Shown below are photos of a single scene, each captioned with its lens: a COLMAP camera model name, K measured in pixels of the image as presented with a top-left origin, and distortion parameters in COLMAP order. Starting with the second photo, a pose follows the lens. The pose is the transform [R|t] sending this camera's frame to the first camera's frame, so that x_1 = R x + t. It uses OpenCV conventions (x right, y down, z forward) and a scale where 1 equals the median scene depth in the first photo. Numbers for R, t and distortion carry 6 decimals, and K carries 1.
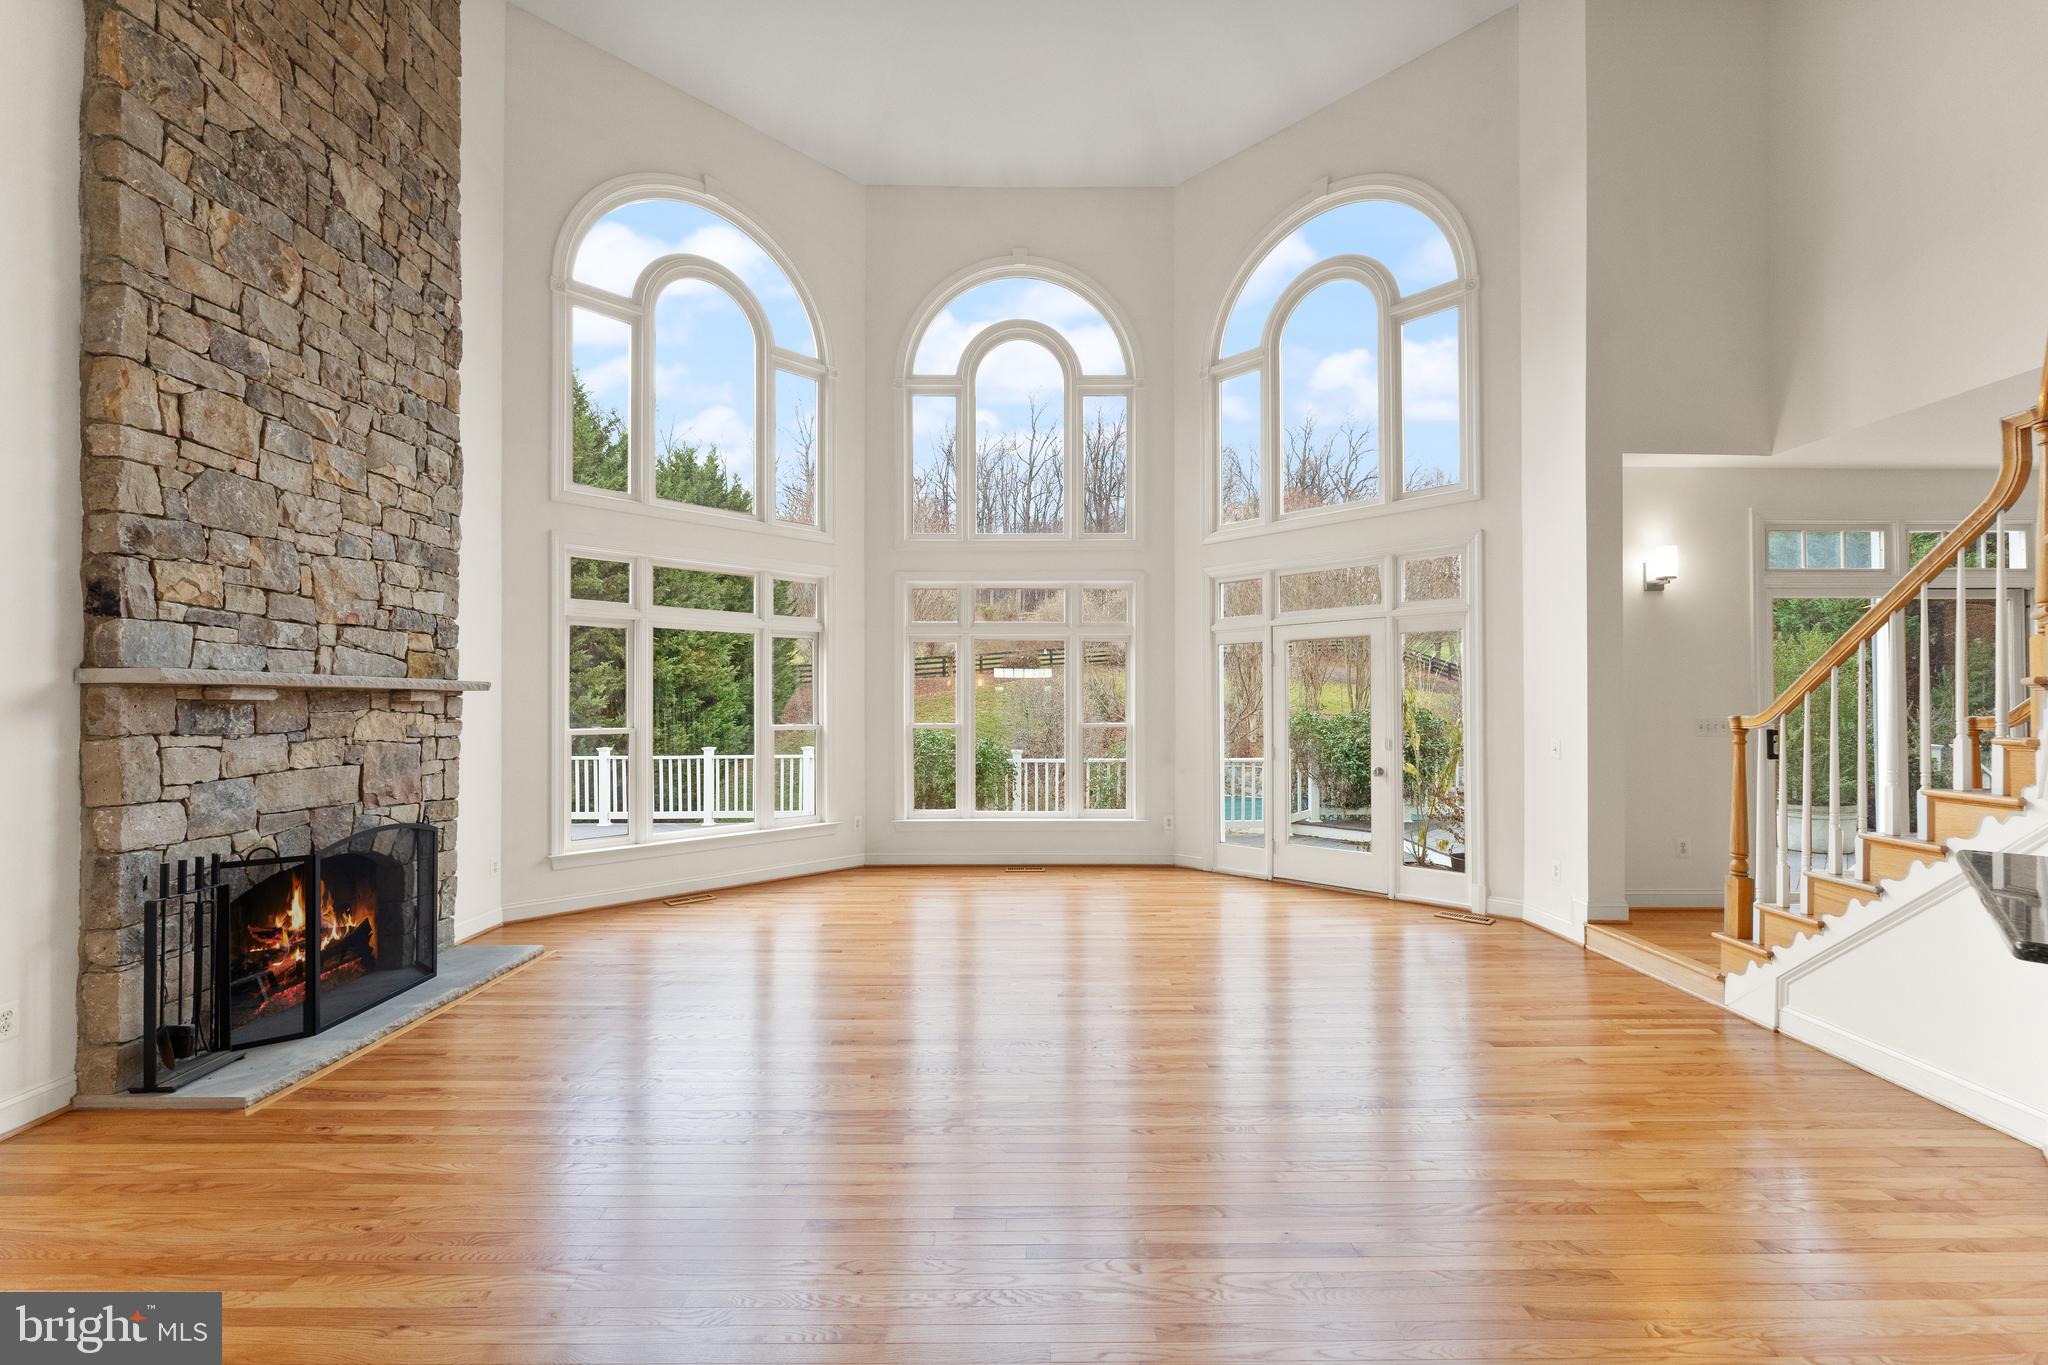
lens RADIAL K [[840.3, 0, 1018.7], [0, 840.3, 694.9], [0, 0, 1]] dist [0.001617, 0.000087]
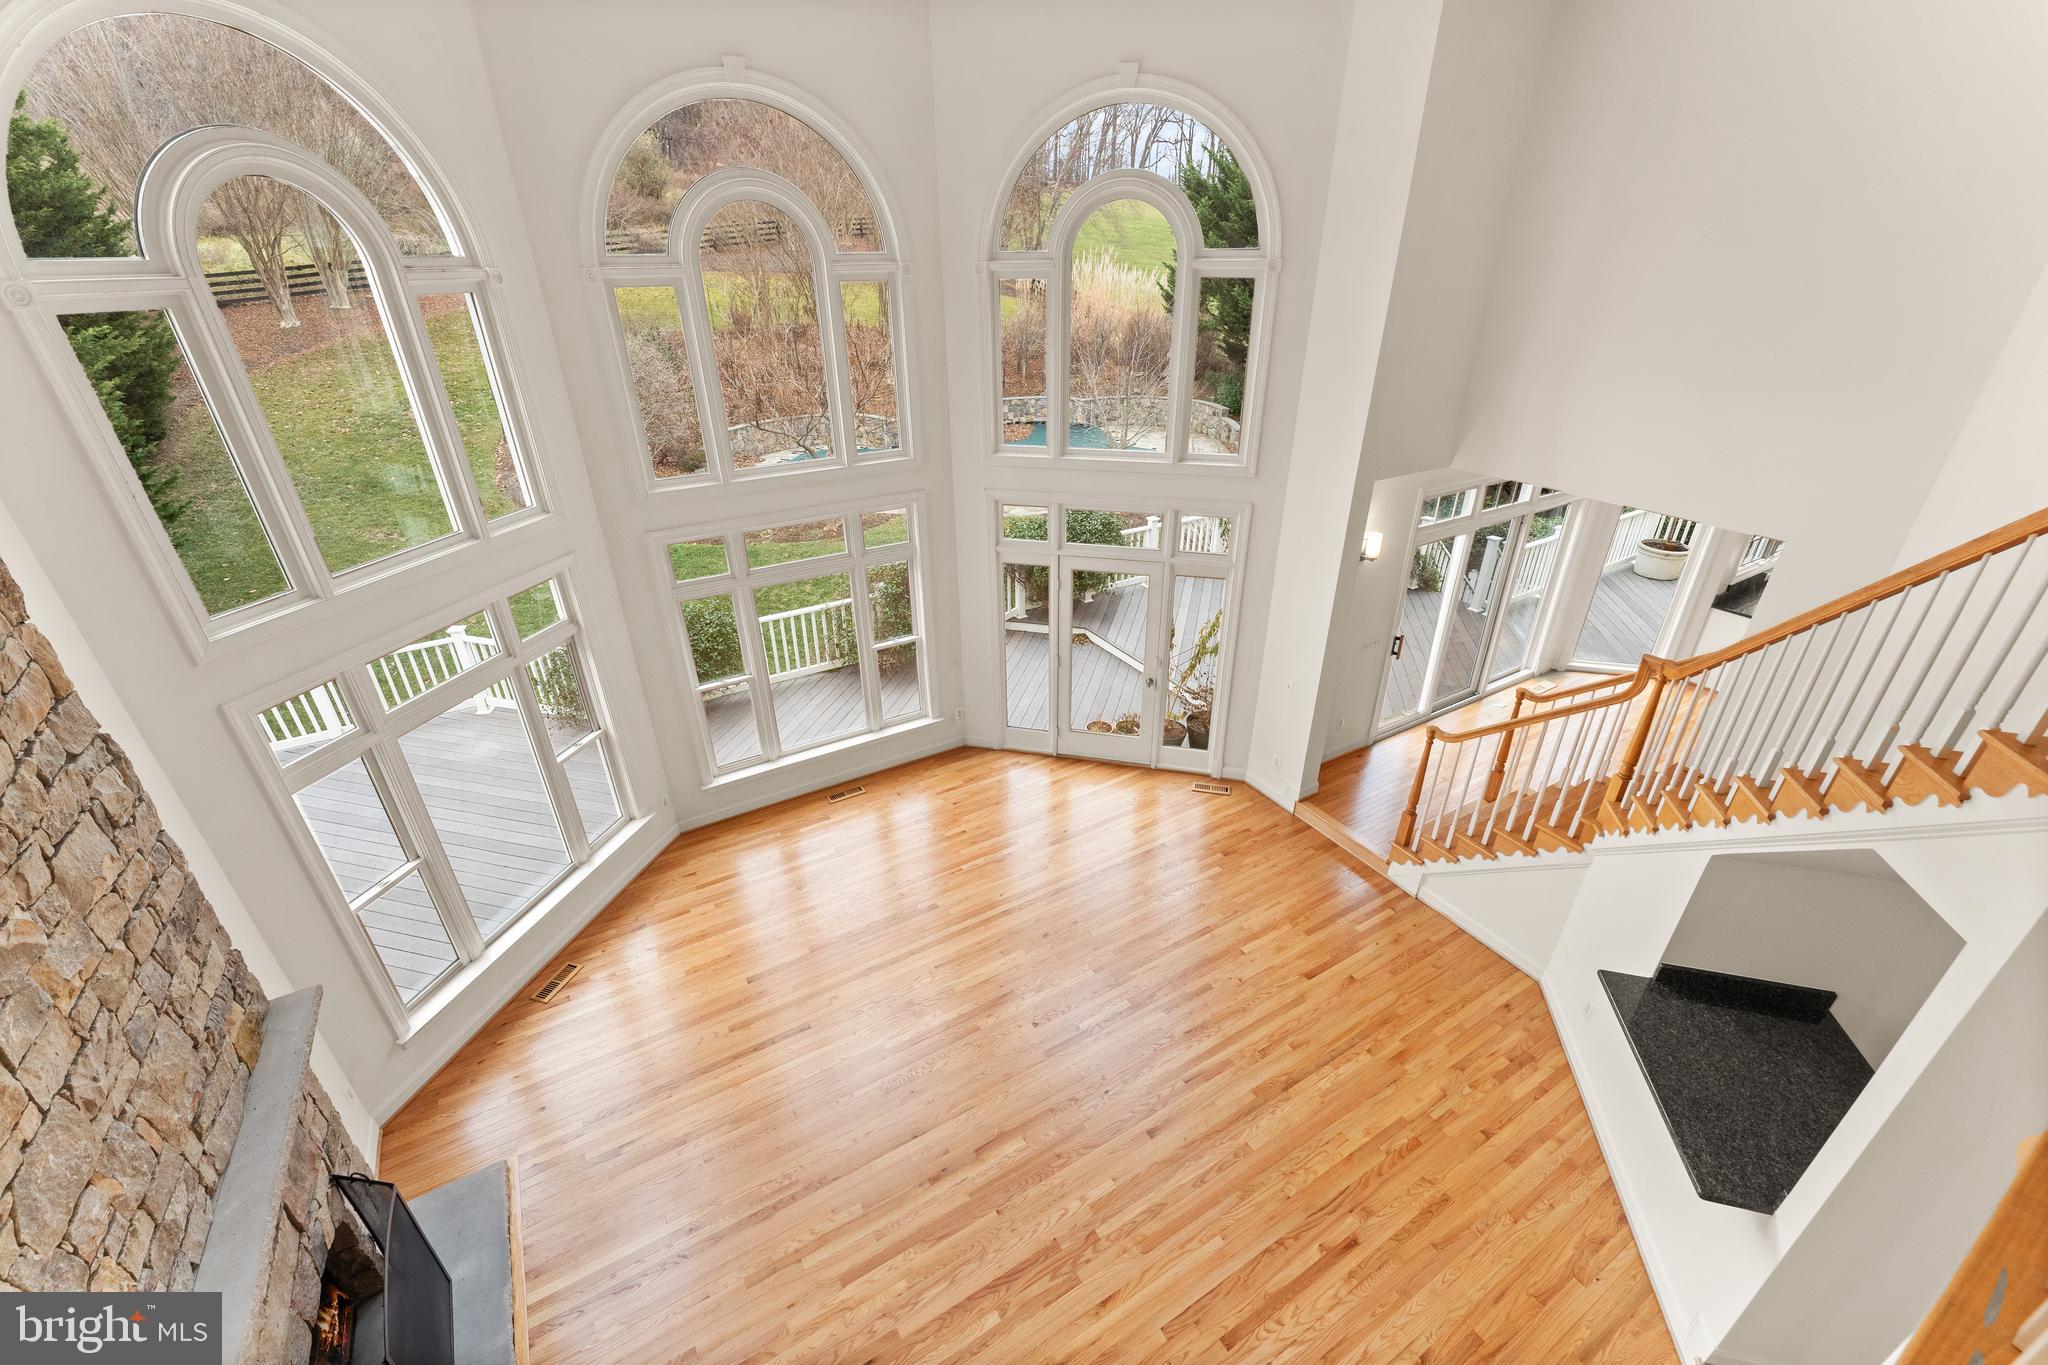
lens RADIAL K [[840.3, 0, 1027.0], [0, 840.3, 681.5], [0, 0, 1]] dist [0.001617, 0.000087]
pose [[0.857134, -0.245034, 0.453078, -0.400931], [0.002255, 0.881380, 0.472402, -0.693279], [-0.515089, -0.403890, 0.756014, 0.230877]]
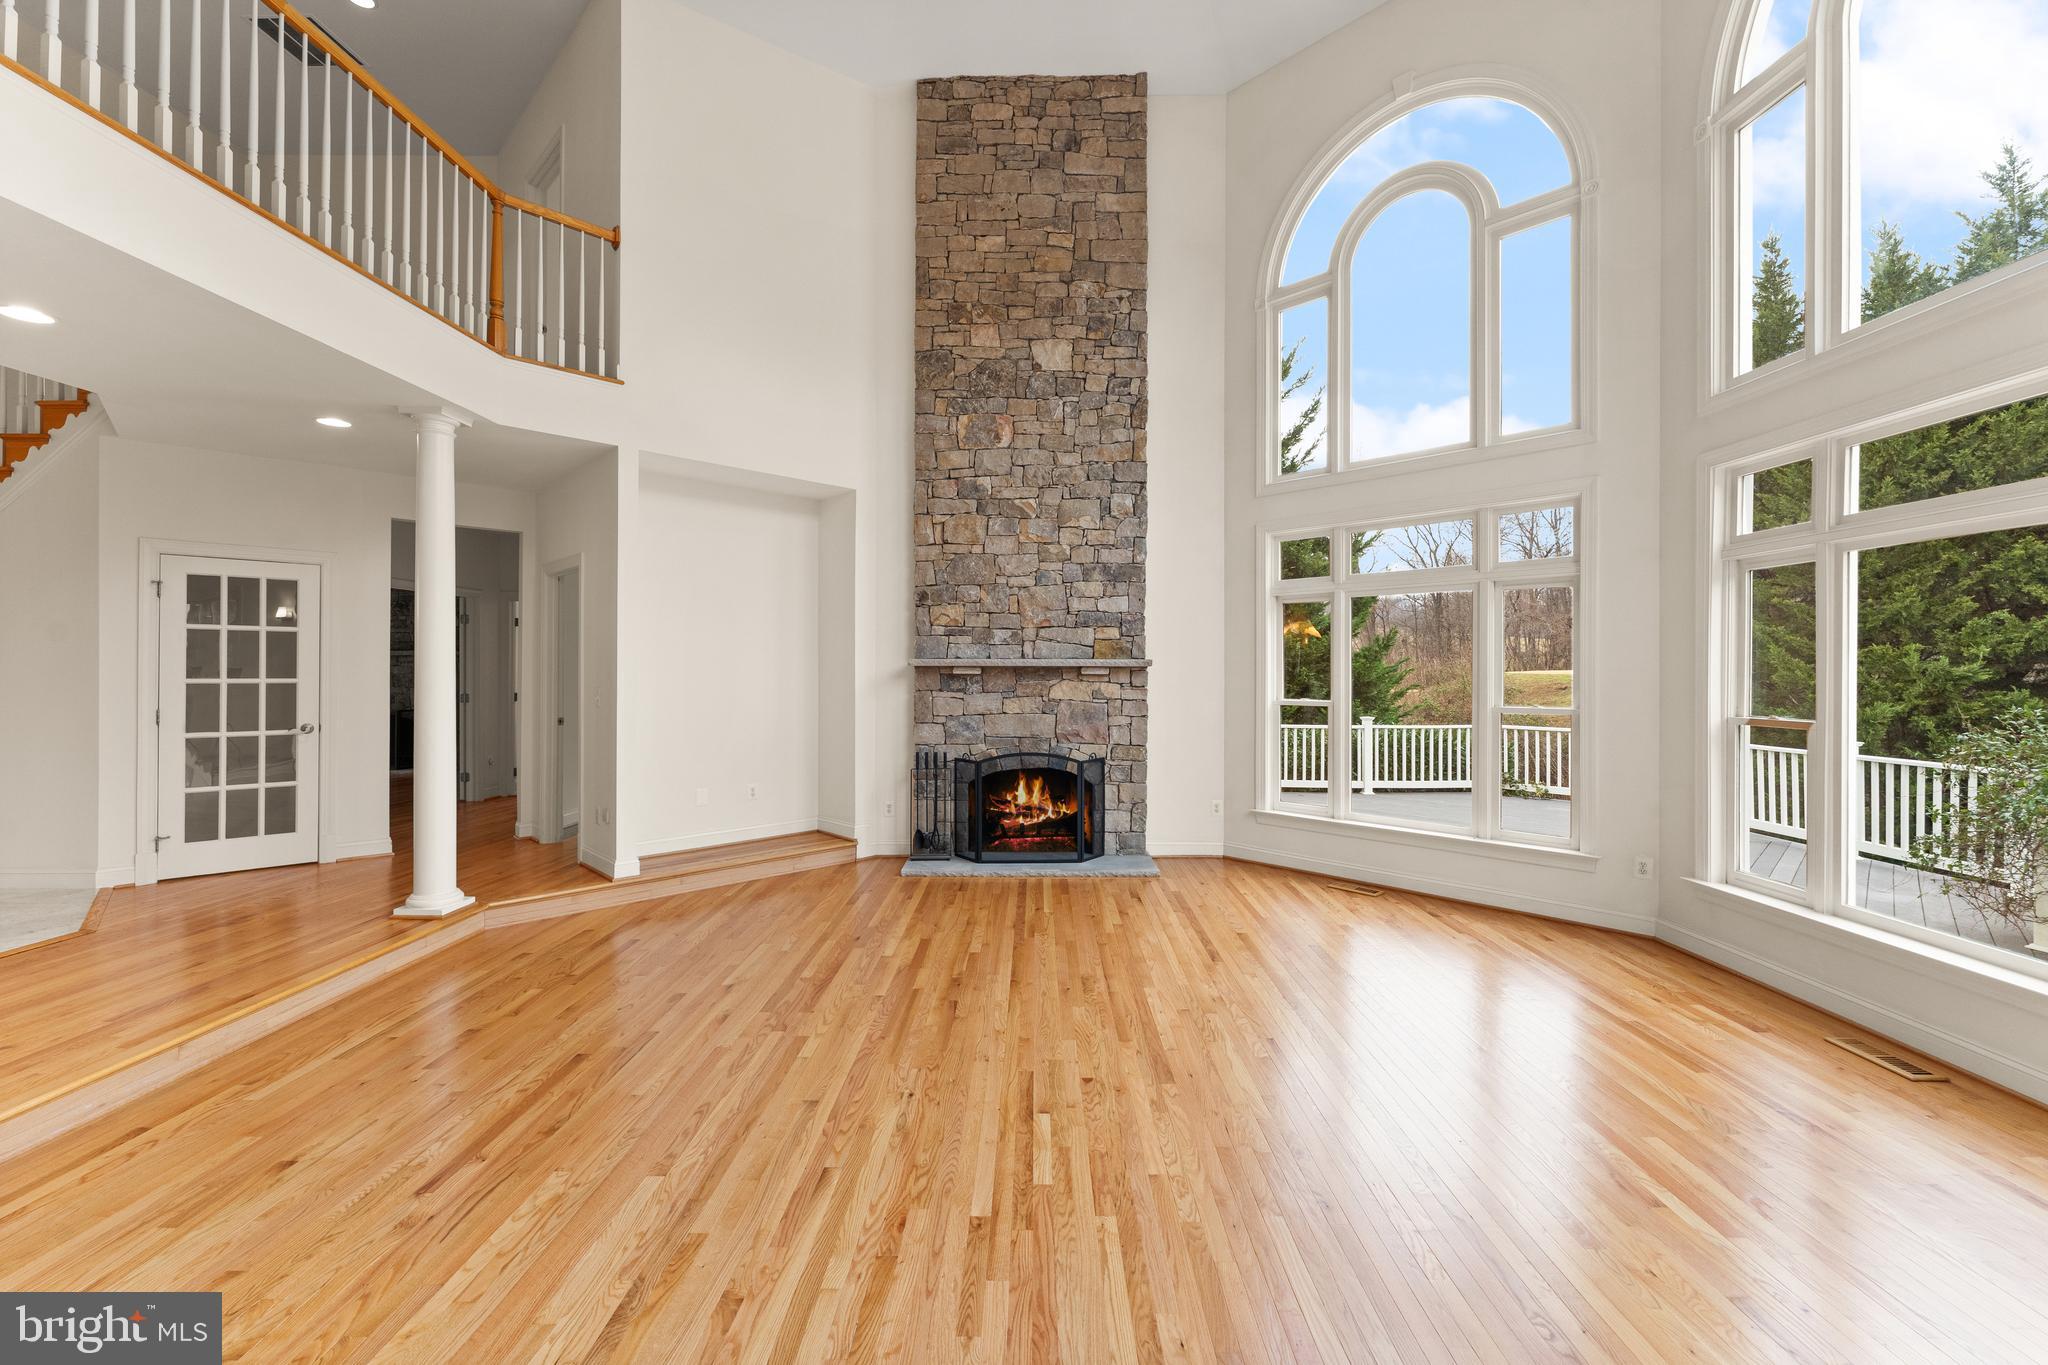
lens RADIAL K [[840.3, 0, 1025.5], [0, 840.3, 672.8], [0, 0, 1]] dist [0.001617, 0.000087]
pose [[-0.011772, -0.000604, -0.999931, 0.766891], [0.006987, 0.999975, -0.000687, 0.004944], [0.999906, -0.006995, -0.011768, 0.923951]]
